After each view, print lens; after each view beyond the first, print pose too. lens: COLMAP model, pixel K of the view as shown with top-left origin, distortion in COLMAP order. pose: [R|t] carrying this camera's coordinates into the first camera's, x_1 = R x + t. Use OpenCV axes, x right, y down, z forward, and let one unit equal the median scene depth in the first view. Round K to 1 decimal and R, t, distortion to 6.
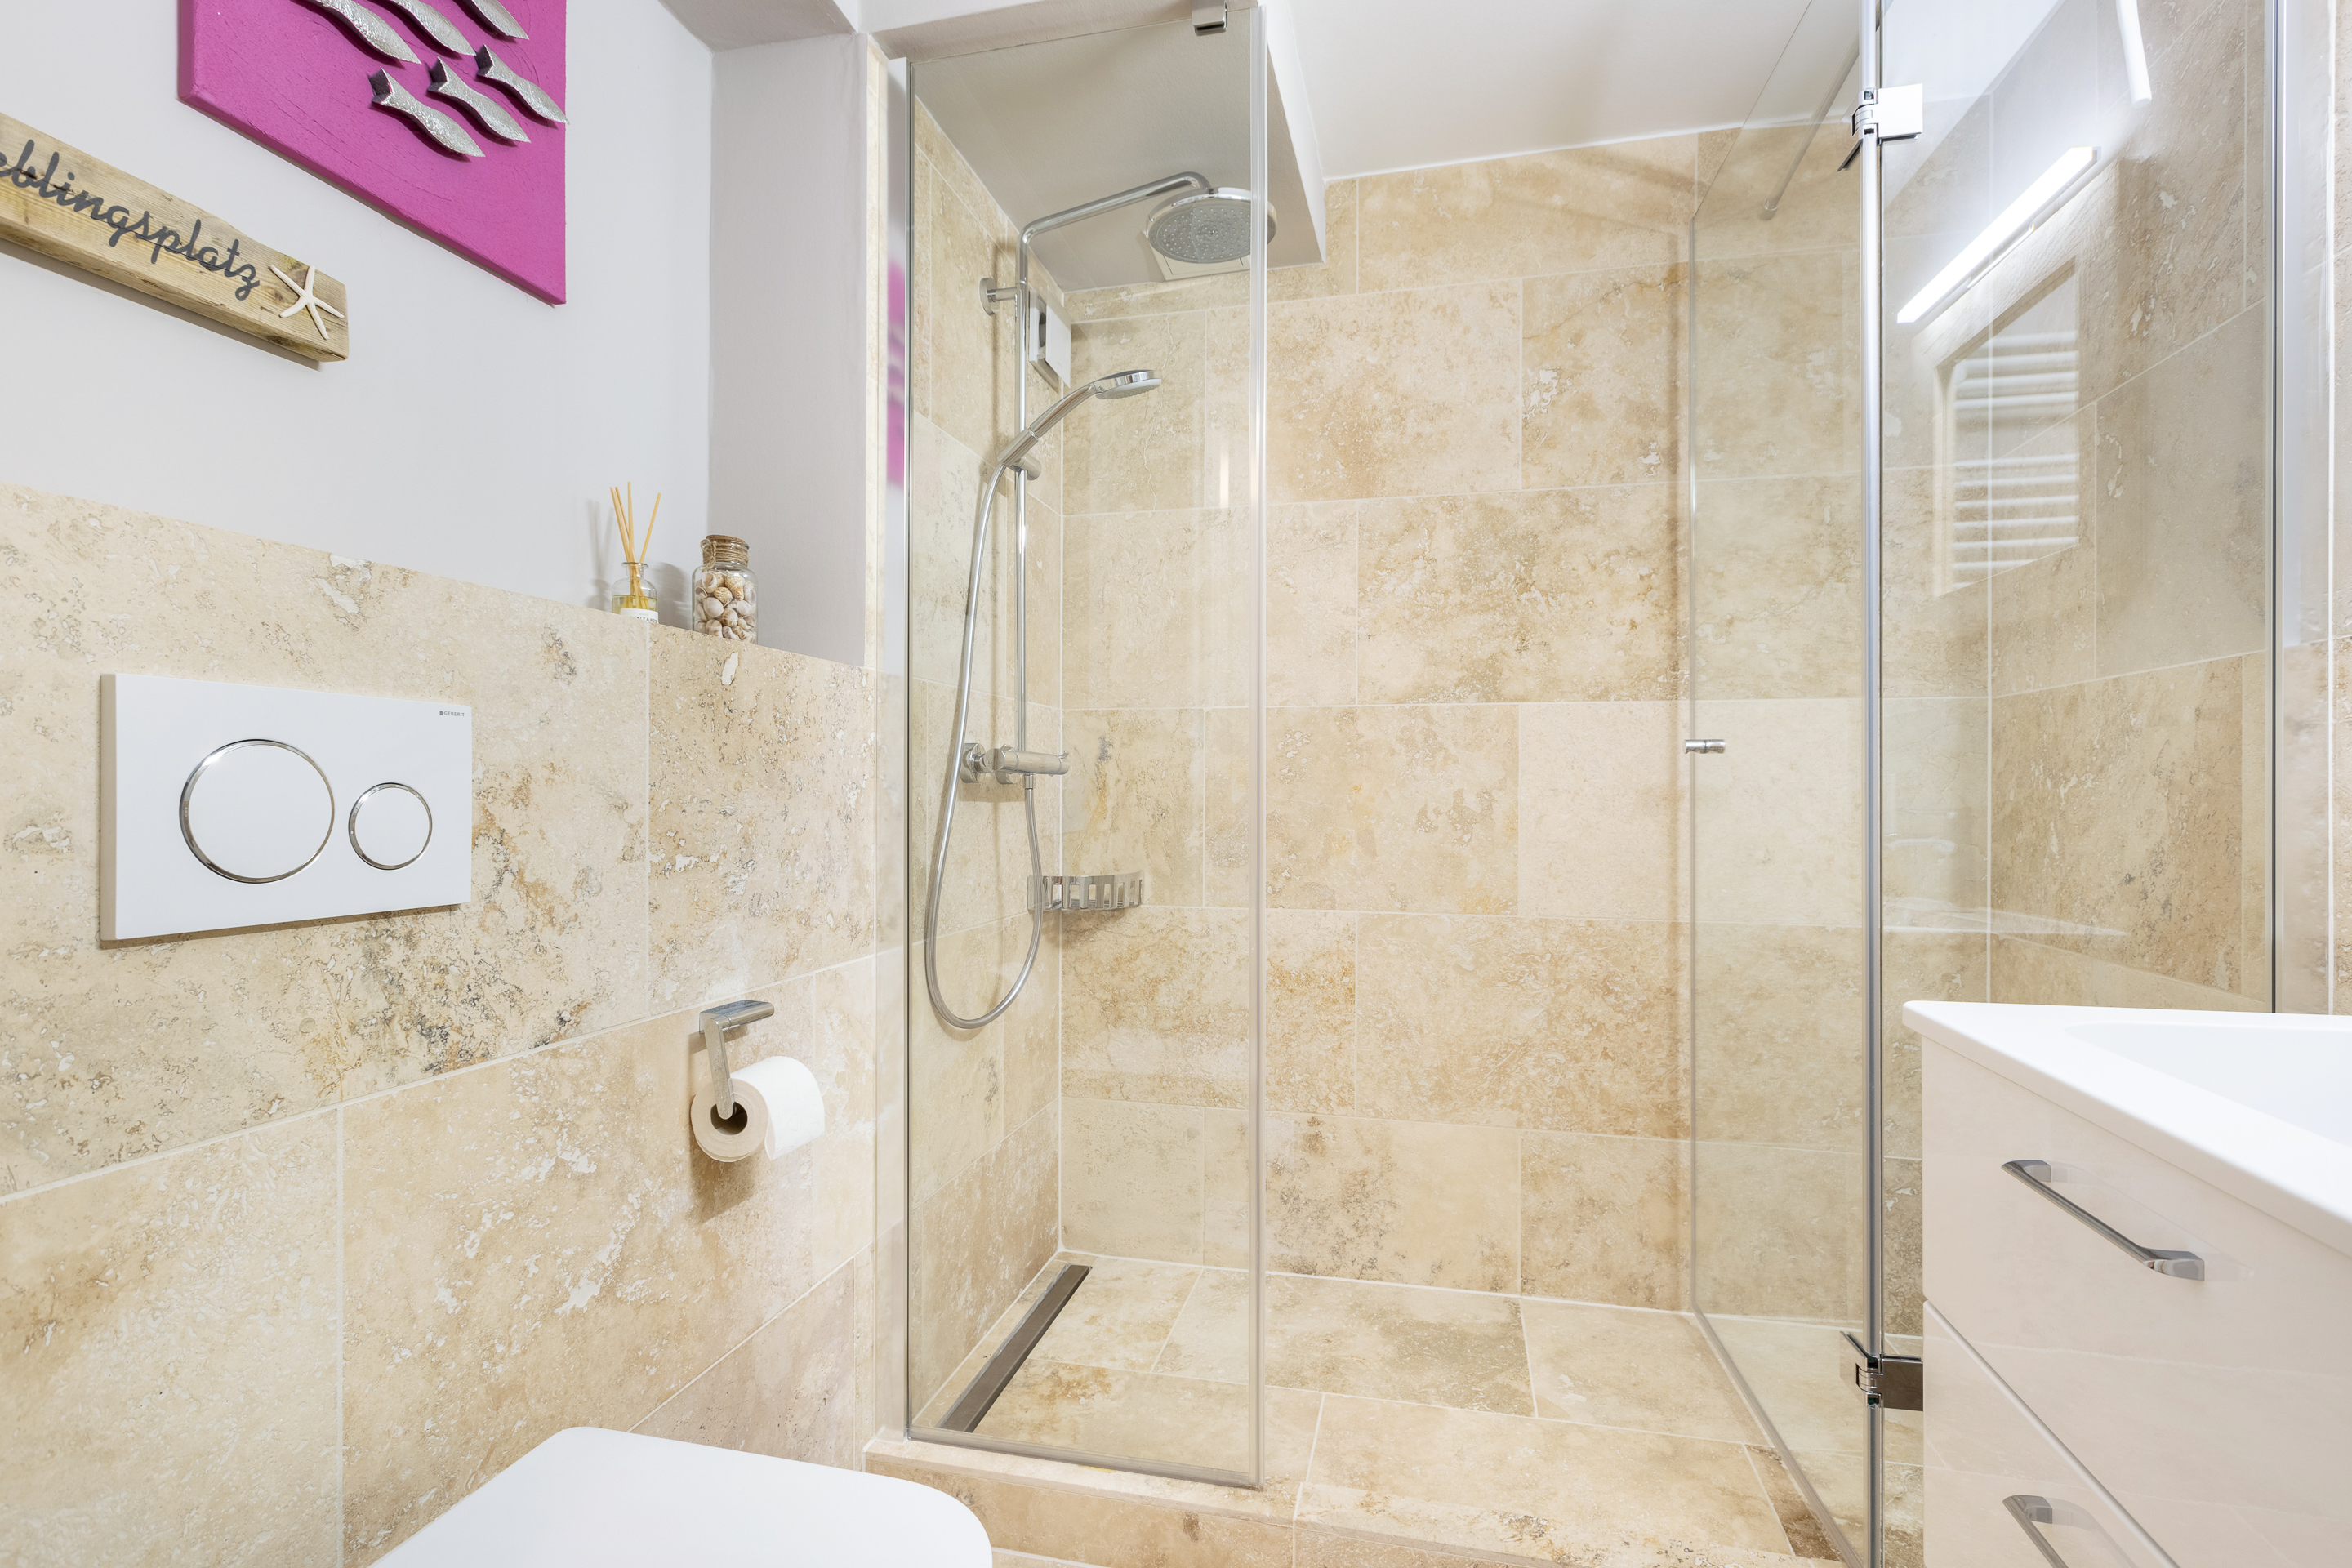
lens RADIAL K [[1110.4, 0, 1176.0], [0, 1110.4, 784.0], [0, 0, 1]] dist [0.002090, -0.000612]
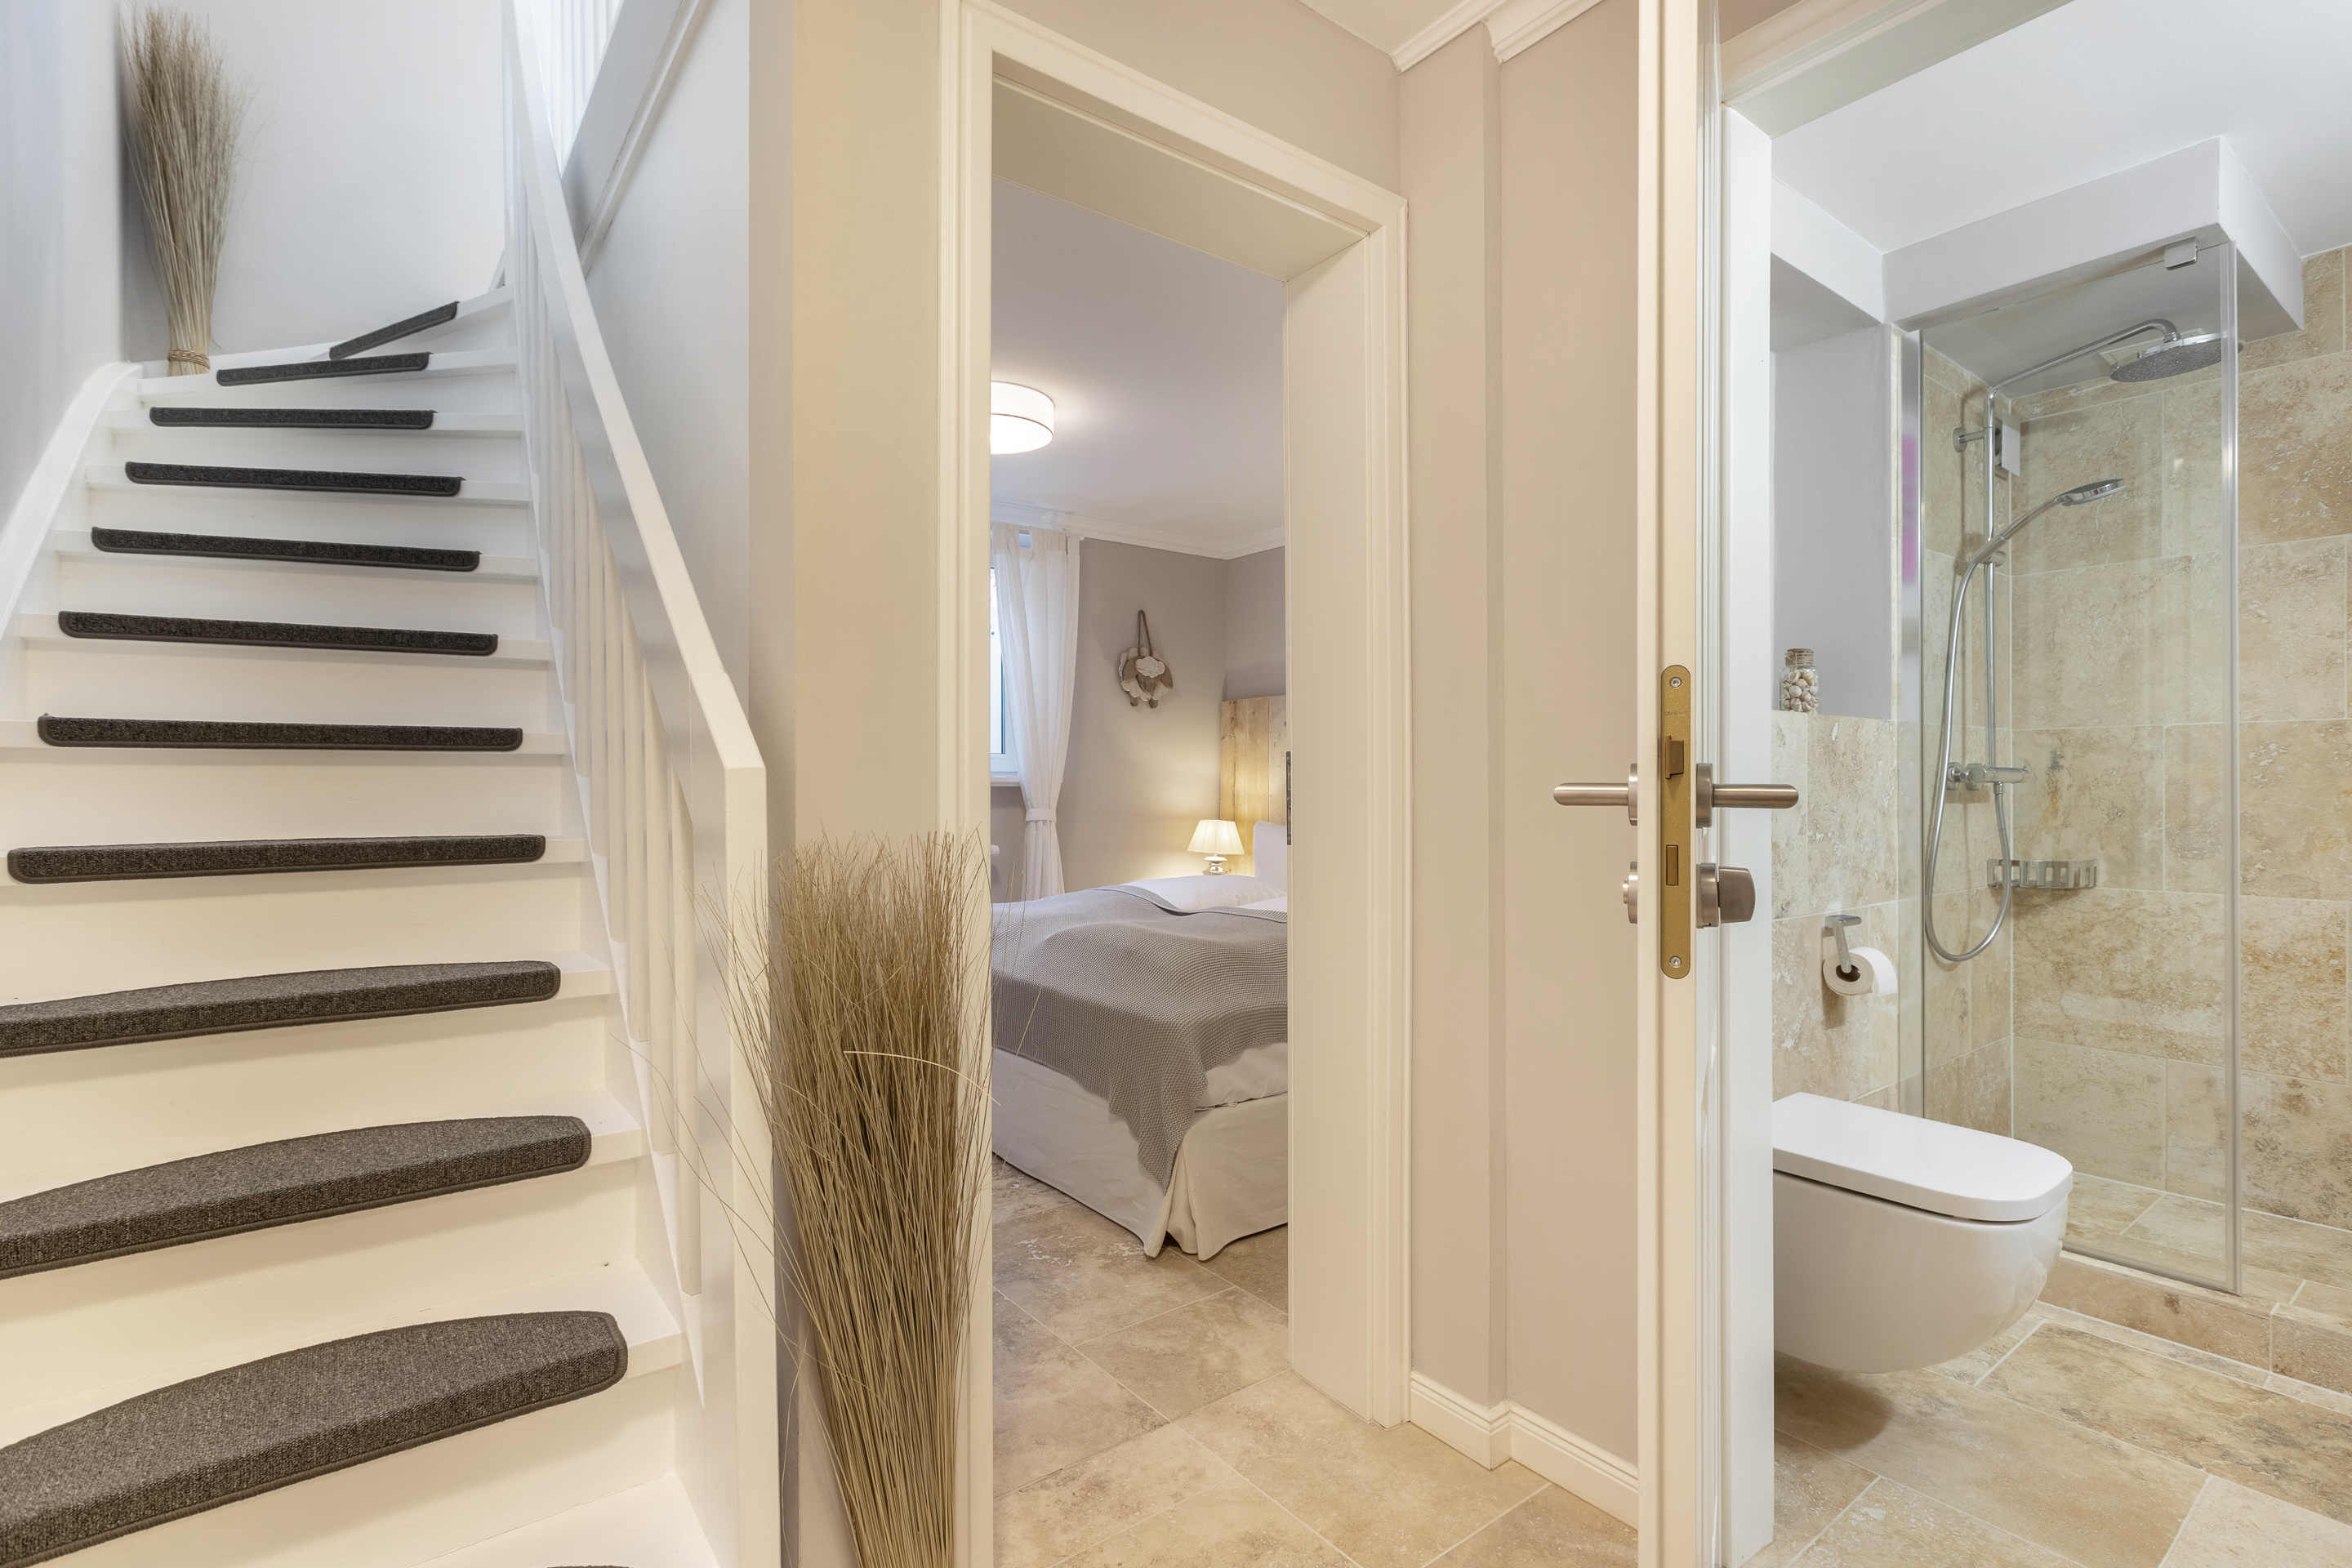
lens RADIAL K [[1110.4, 0, 1176.0], [0, 1110.4, 784.0], [0, 0, 1]] dist [0.002090, -0.000612]
pose [[0.781709, -0.005915, -0.623615, -0.060586], [0.009092, 0.999957, 0.001912, -0.017240], [0.623577, -0.007165, 0.781729, -0.611826]]
